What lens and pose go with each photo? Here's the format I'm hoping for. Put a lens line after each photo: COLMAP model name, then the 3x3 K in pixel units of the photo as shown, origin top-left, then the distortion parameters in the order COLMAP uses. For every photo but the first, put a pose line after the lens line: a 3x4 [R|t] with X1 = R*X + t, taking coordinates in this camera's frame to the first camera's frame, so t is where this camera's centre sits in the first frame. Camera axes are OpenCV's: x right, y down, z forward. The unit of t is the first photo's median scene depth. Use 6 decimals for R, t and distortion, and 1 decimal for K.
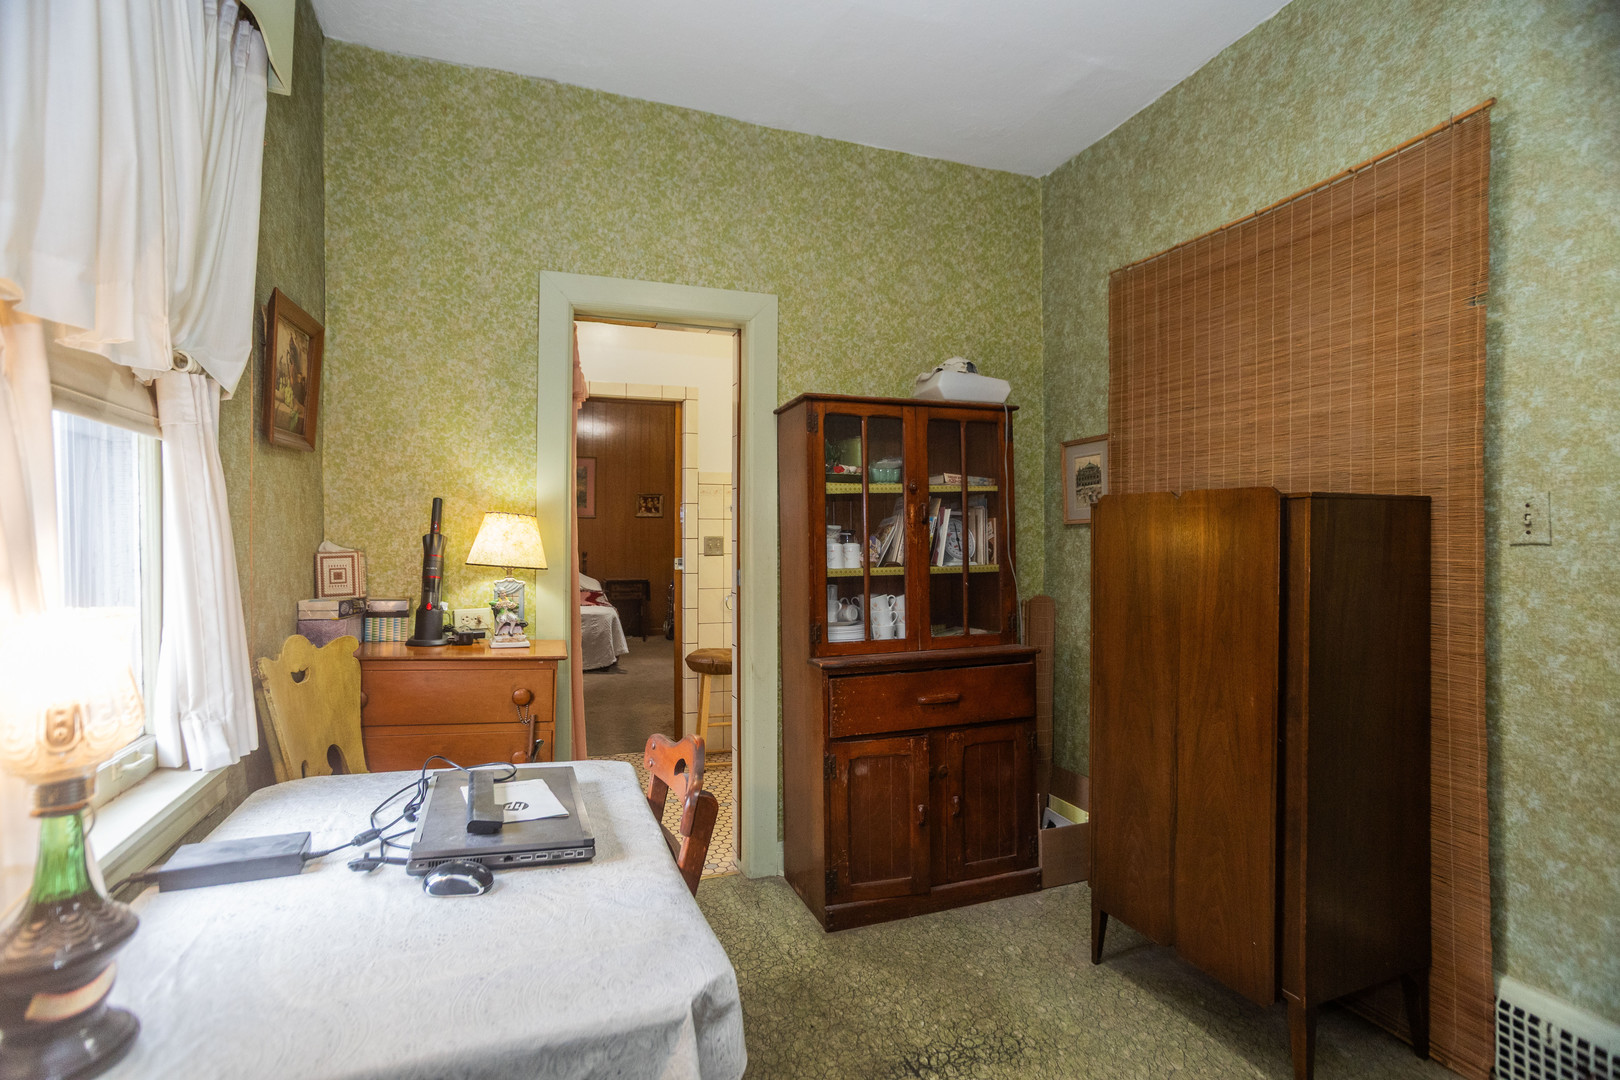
lens RADIAL K [[783.1, 0, 805.7], [0, 783.1, 540.3], [0, 0, 1]] dist [-0.006044, 0.000933]
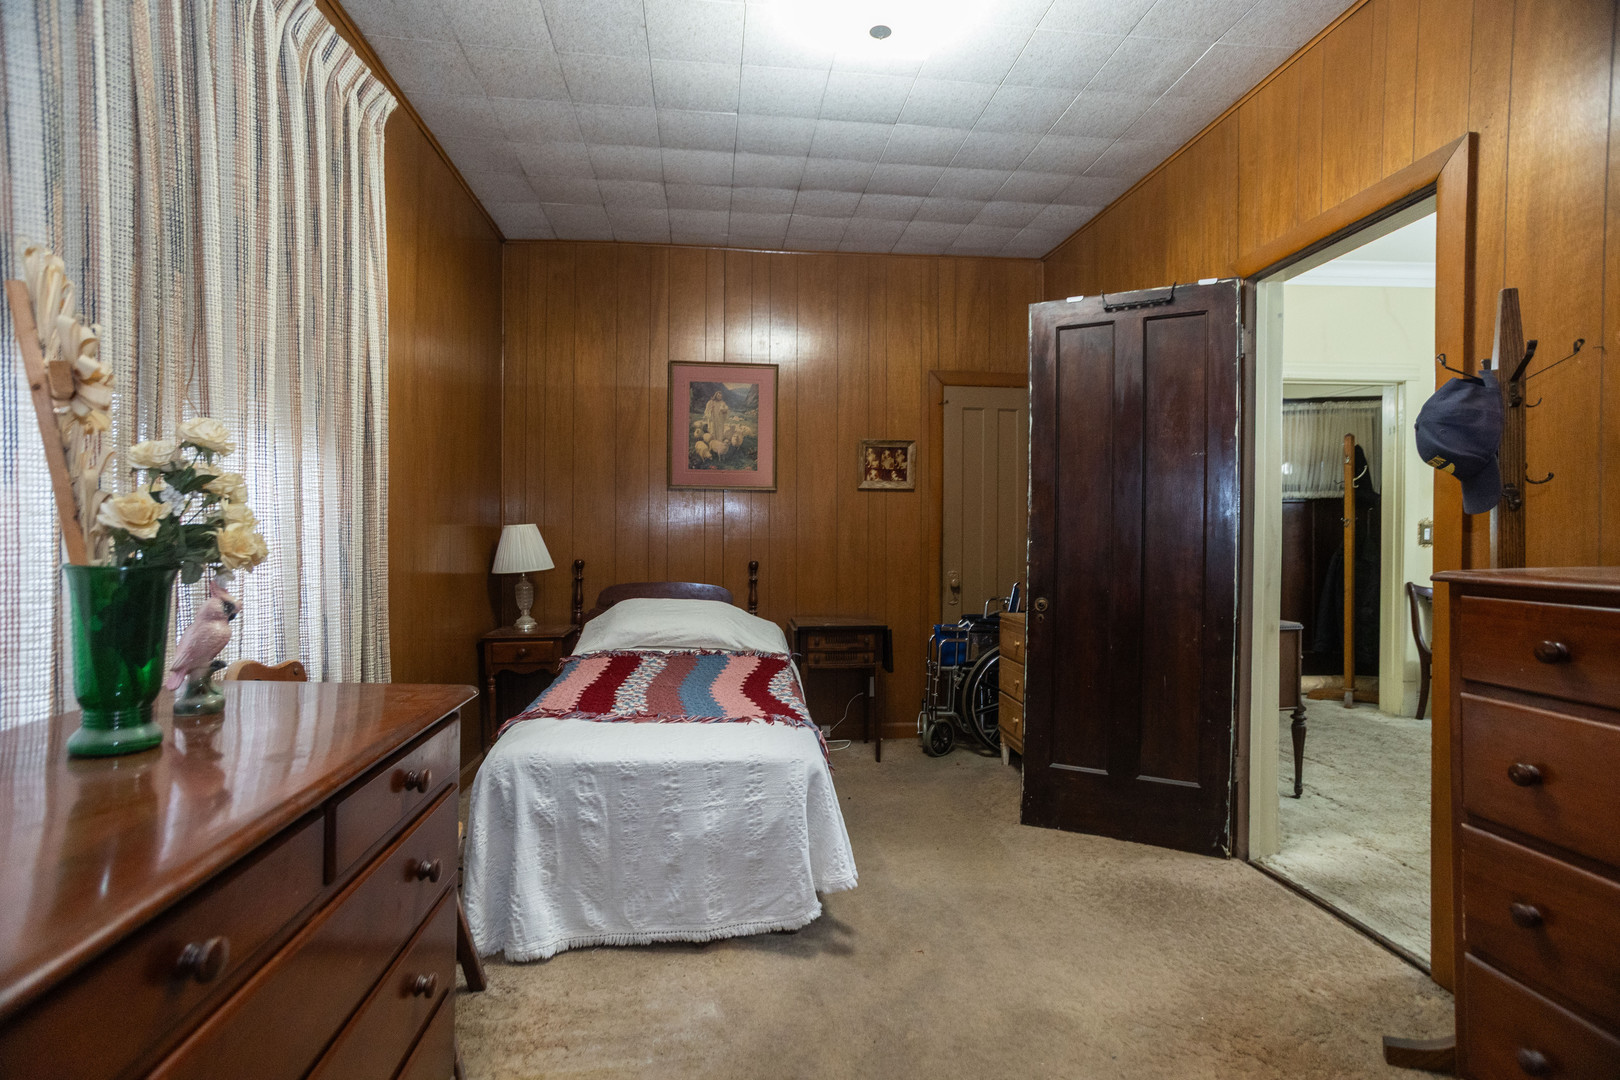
lens RADIAL K [[783.1, 0, 808.8], [0, 783.1, 544.8], [0, 0, 1]] dist [-0.006044, 0.000933]
pose [[0.969820, 0.006361, -0.243738, -0.136325], [-0.005505, 0.999976, 0.004193, 0.002445], [0.243759, -0.002724, 0.969832, 0.554622]]
